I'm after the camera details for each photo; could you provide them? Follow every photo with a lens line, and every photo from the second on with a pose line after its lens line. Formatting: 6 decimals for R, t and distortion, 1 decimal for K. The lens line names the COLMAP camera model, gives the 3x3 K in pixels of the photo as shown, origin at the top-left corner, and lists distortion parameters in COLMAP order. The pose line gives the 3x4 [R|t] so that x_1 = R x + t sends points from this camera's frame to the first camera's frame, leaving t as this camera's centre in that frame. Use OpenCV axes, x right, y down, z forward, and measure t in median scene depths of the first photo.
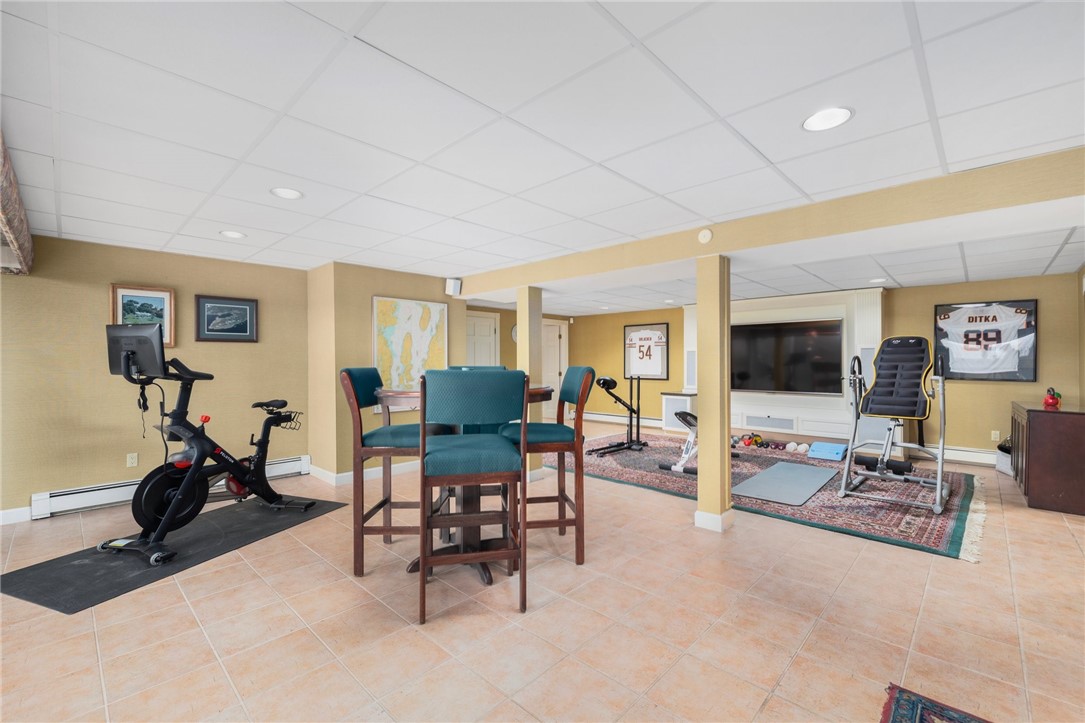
lens RADIAL K [[465.5, 0, 537.1], [0, 465.5, 361.3], [0, 0, 1]] dist [0.001185, -0.000218]
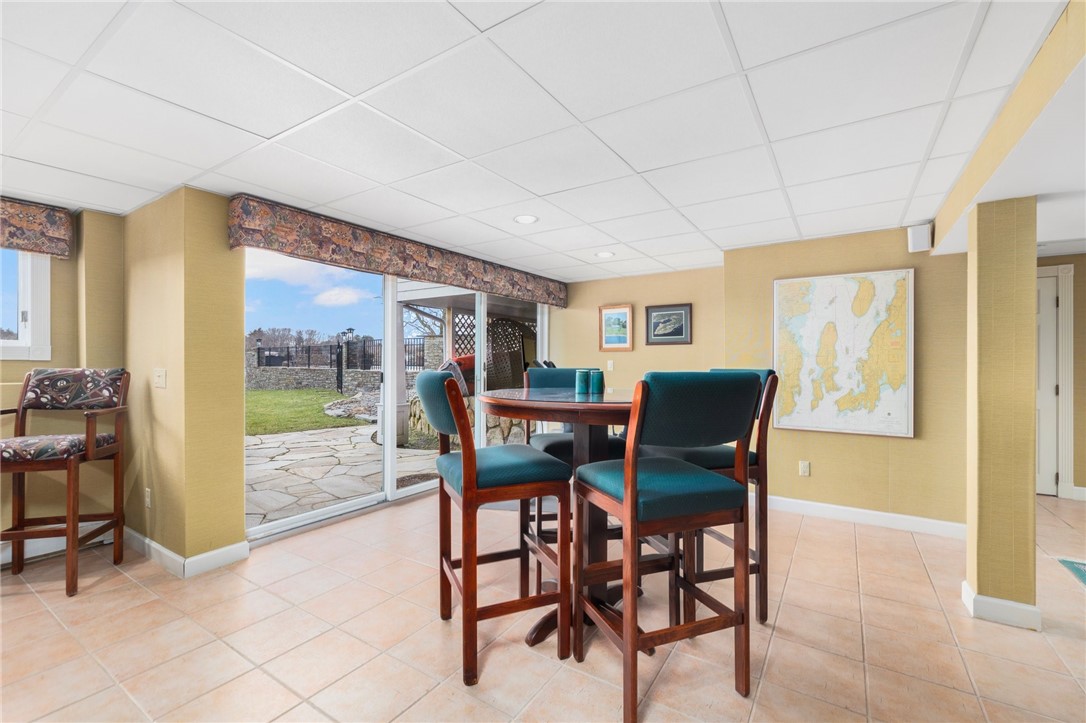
lens RADIAL K [[466.0, 0, 538.5], [0, 466.0, 363.3], [0, 0, 1]] dist [0.001185, -0.000218]
pose [[0.181903, -0.000489, -0.983316, 0.369424], [-0.009681, 0.999951, -0.002288, 0.008072], [0.983269, 0.009935, 0.181889, 0.474329]]
